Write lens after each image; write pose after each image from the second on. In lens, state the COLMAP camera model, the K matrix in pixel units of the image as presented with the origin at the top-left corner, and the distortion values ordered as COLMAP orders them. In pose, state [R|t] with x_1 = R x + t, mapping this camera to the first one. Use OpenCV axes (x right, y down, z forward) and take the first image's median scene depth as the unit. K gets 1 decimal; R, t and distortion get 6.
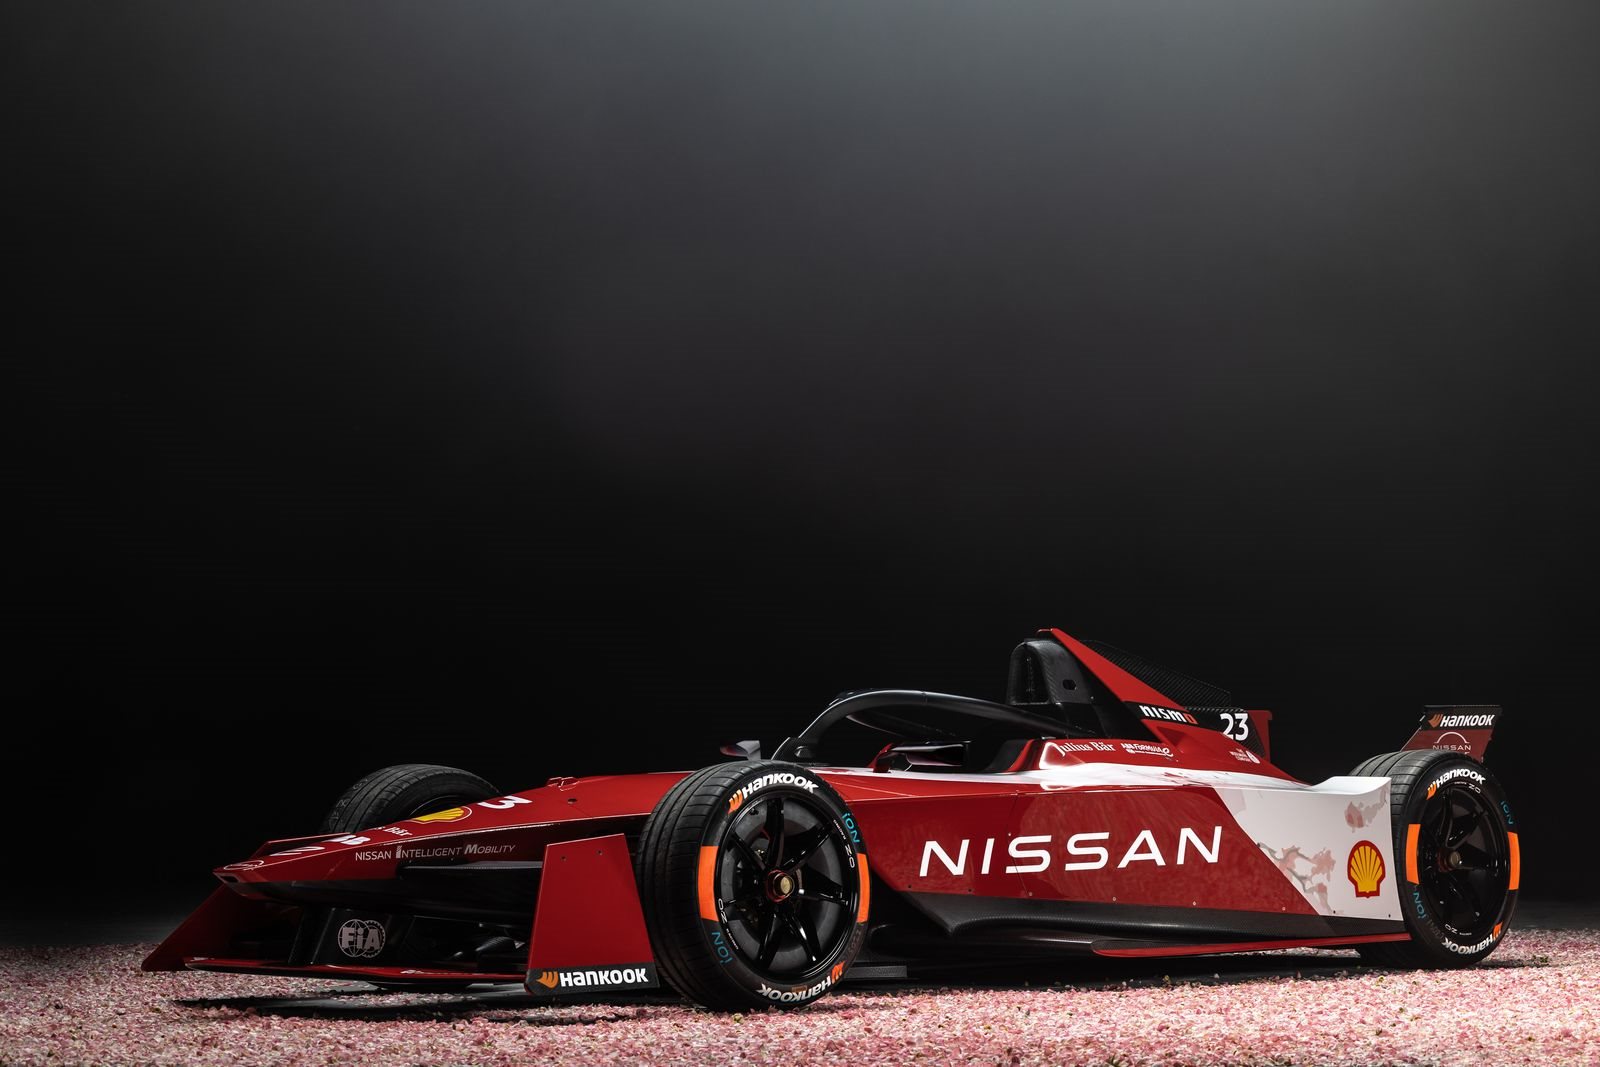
lens RADIAL K [[3567.9, 0, 800.6], [0, 3567.9, 531.6], [0, 0, 1]] dist [-0.040327, 0.000000]
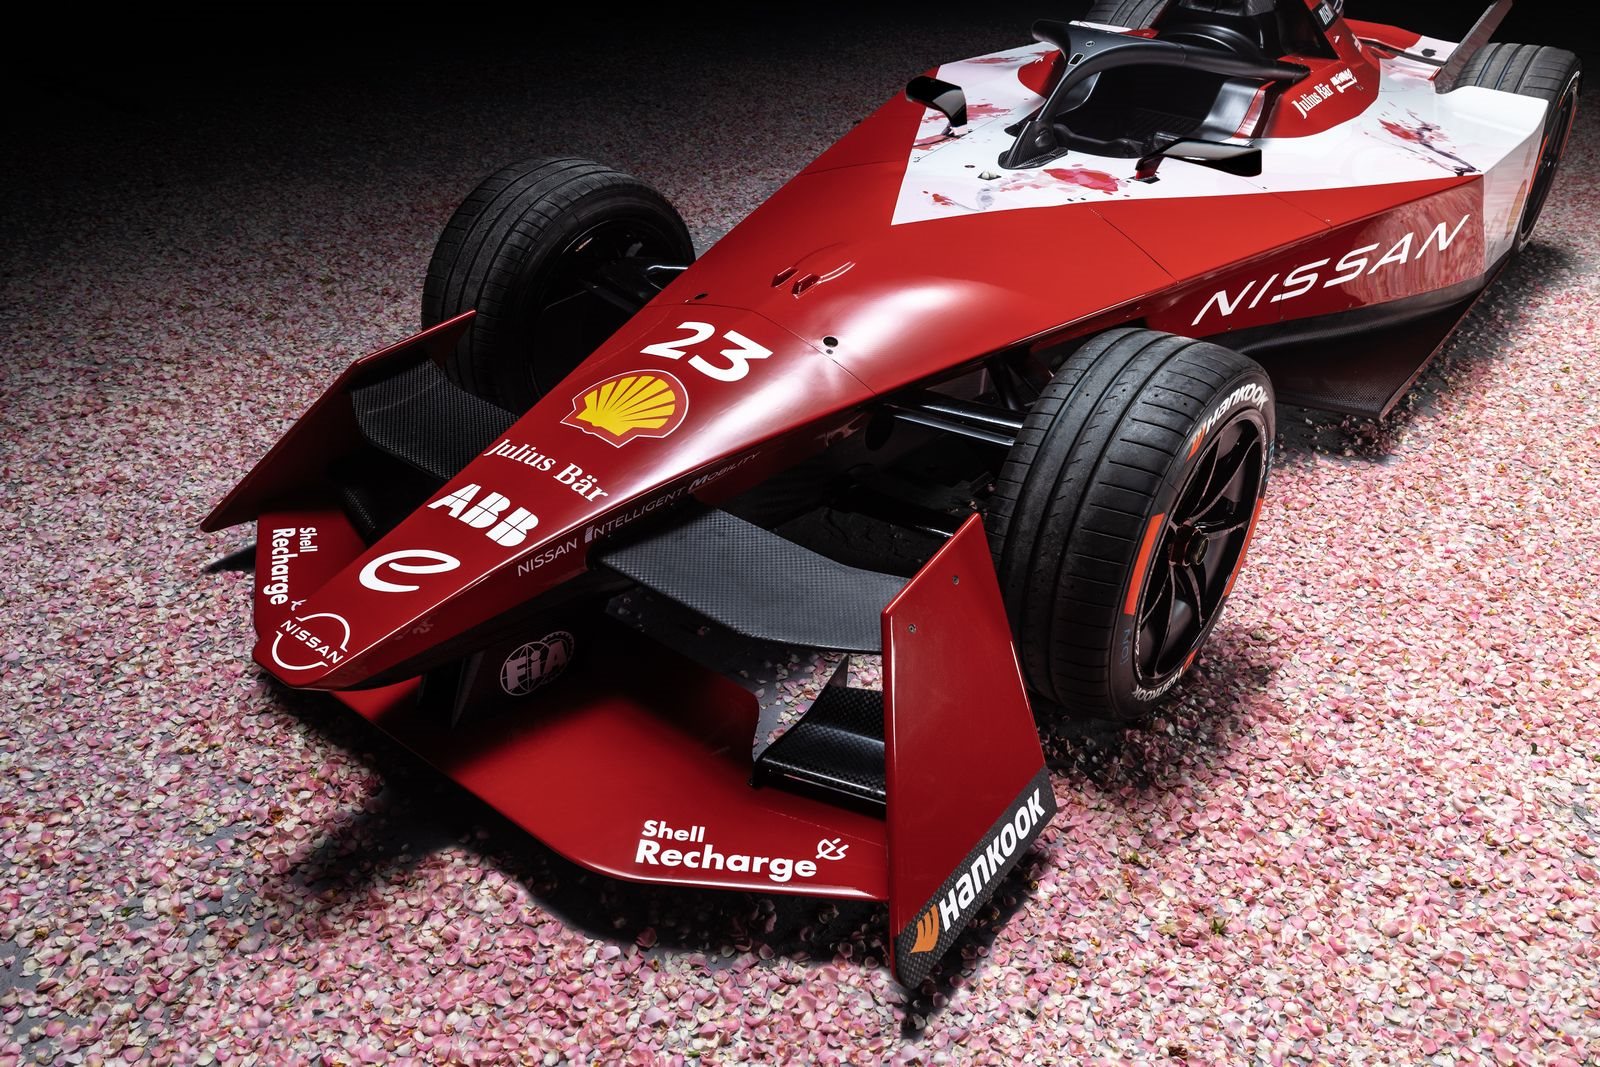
lens RADIAL K [[1205.2, 0, 800.3], [0, 1205.2, 532.0], [0, 0, 1]] dist [-0.003769, 0.008002]
pose [[0.988923, -0.042413, 0.142239, -0.093710], [-0.053313, 0.792852, 0.607078, -0.028306], [-0.138522, -0.607937, 0.781809, 0.739517]]
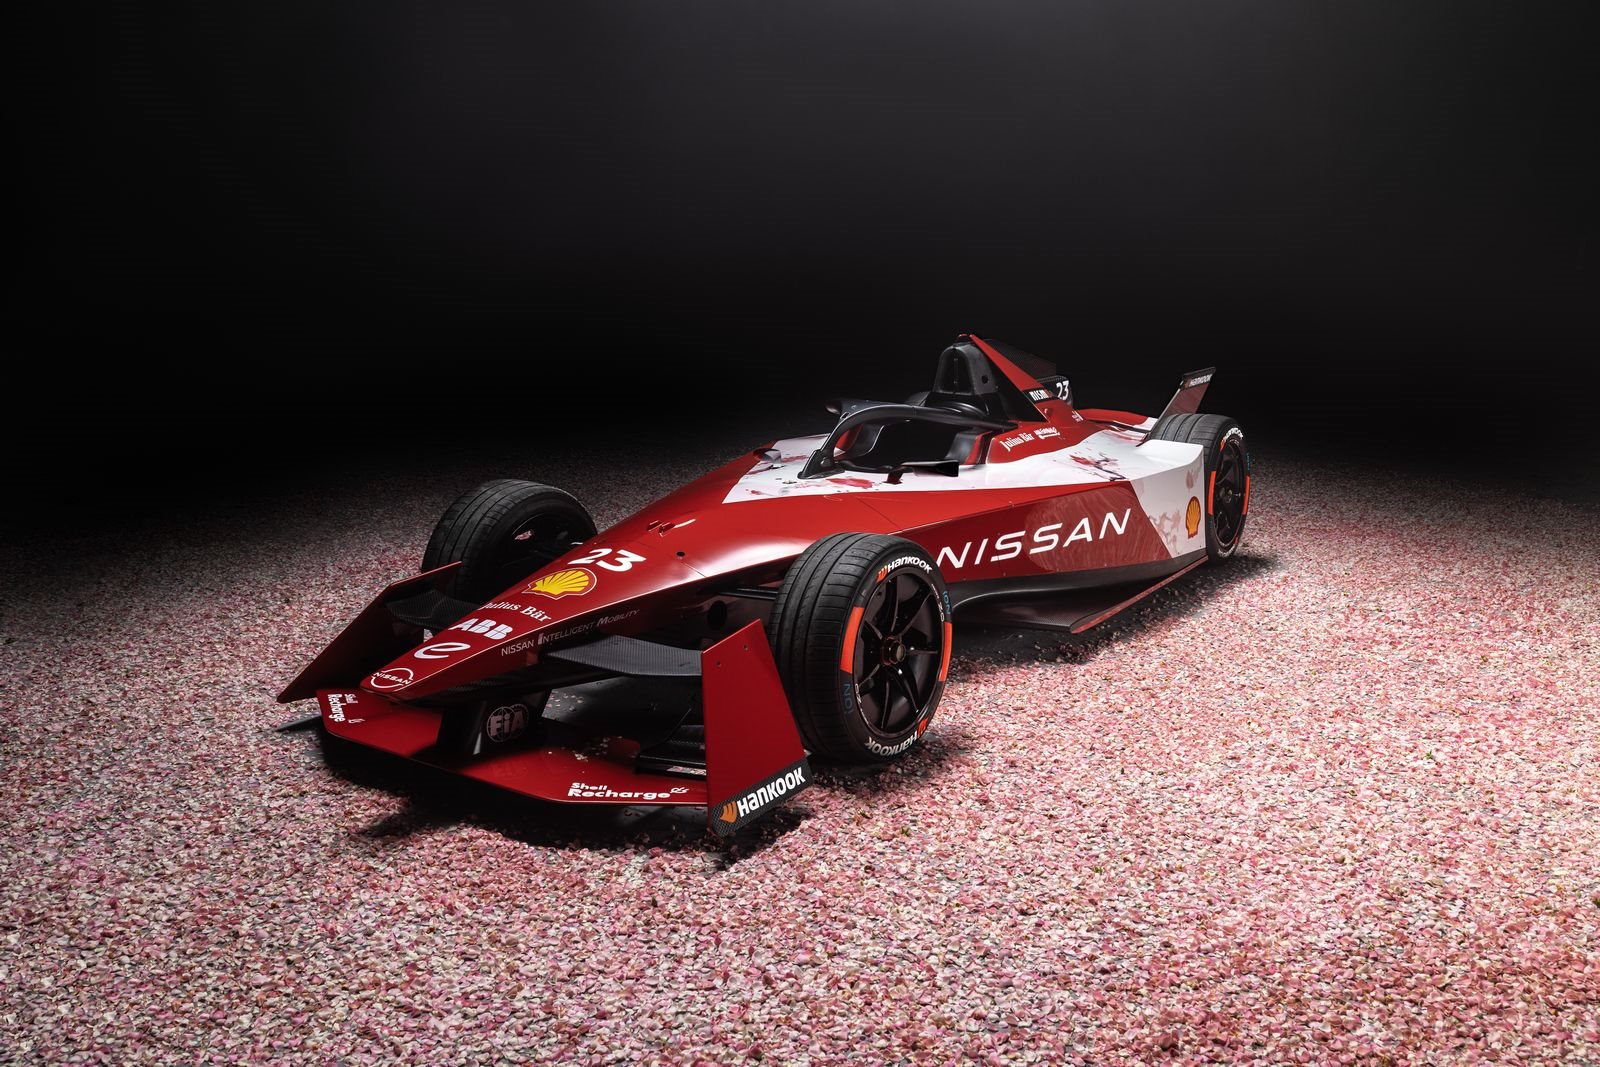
lens RADIAL K [[1420.0, 0, 800.8], [0, 1420.0, 532.7], [0, 0, 1]] dist [-0.007049, 0.007124]
pose [[0.978507, -0.026949, 0.204444, -0.107468], [-0.031826, 0.959809, 0.278844, -0.050375], [-0.203742, -0.279358, 0.938322, 0.532846]]
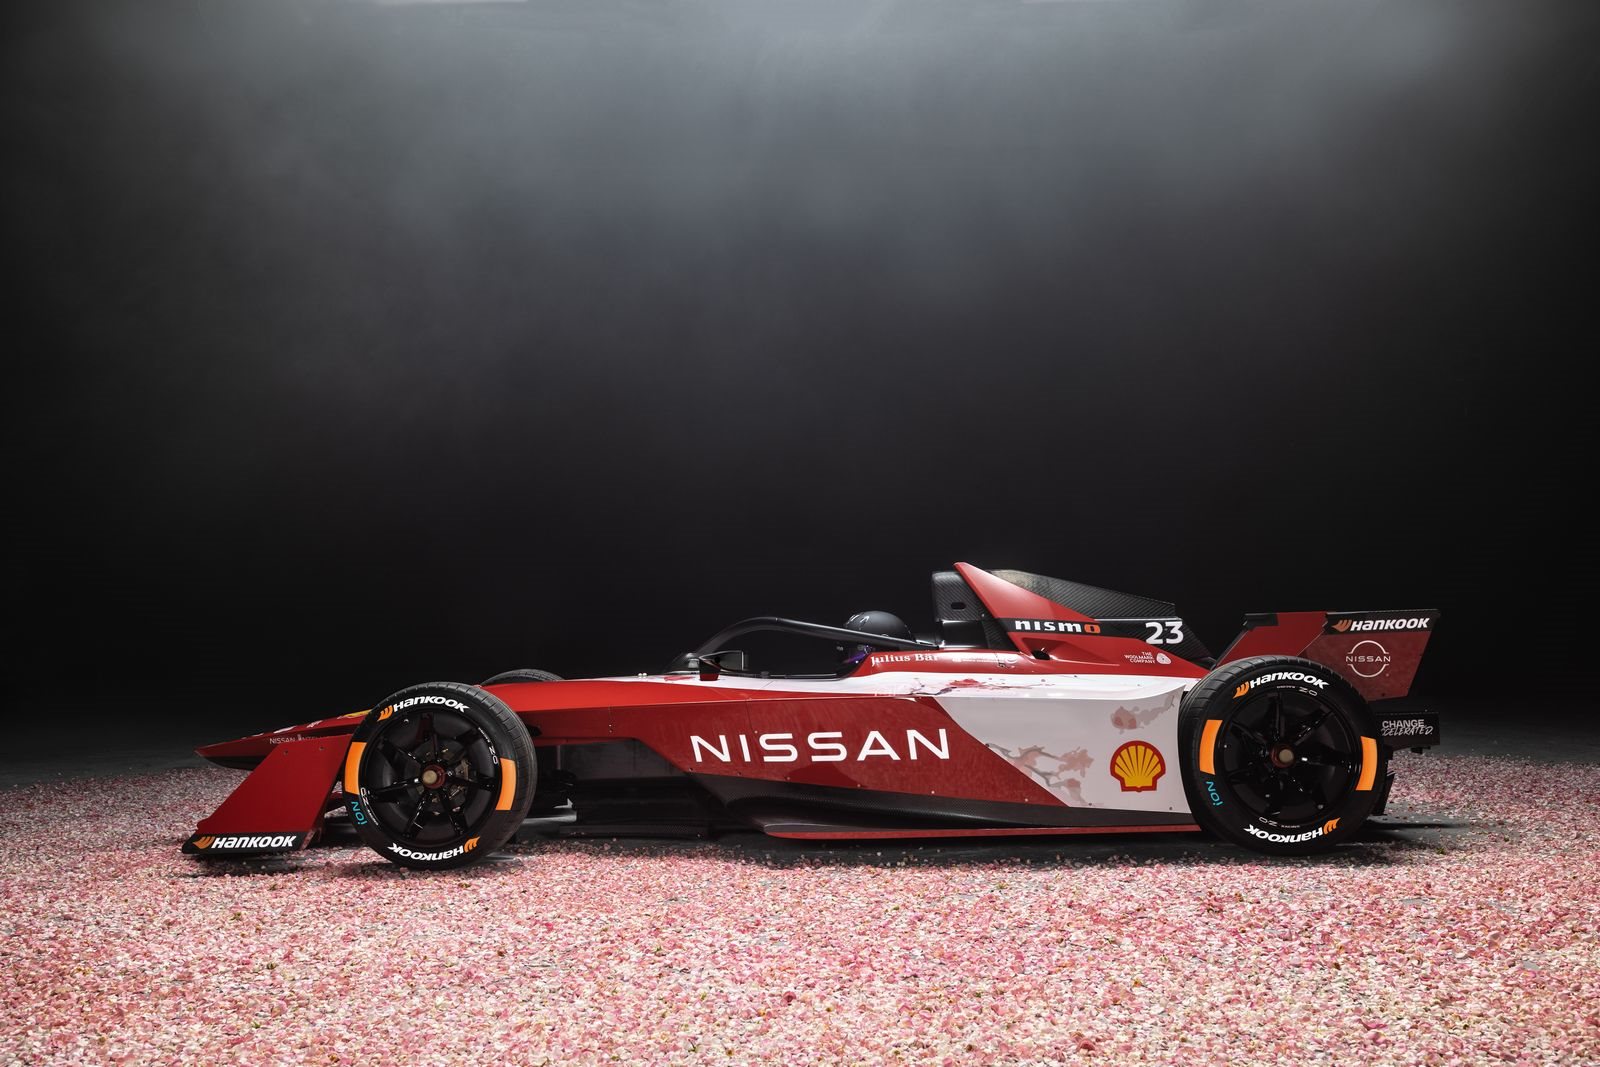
lens RADIAL K [[1366.8, 0, 796.5], [0, 1366.8, 535.4], [0, 0, 1]] dist [0.000869, -0.000514]
pose [[0.712101, -0.054571, -0.699953, 0.404865], [0.066015, 0.997762, -0.010628, 0.019954], [0.698966, -0.038639, 0.714110, 0.643138]]
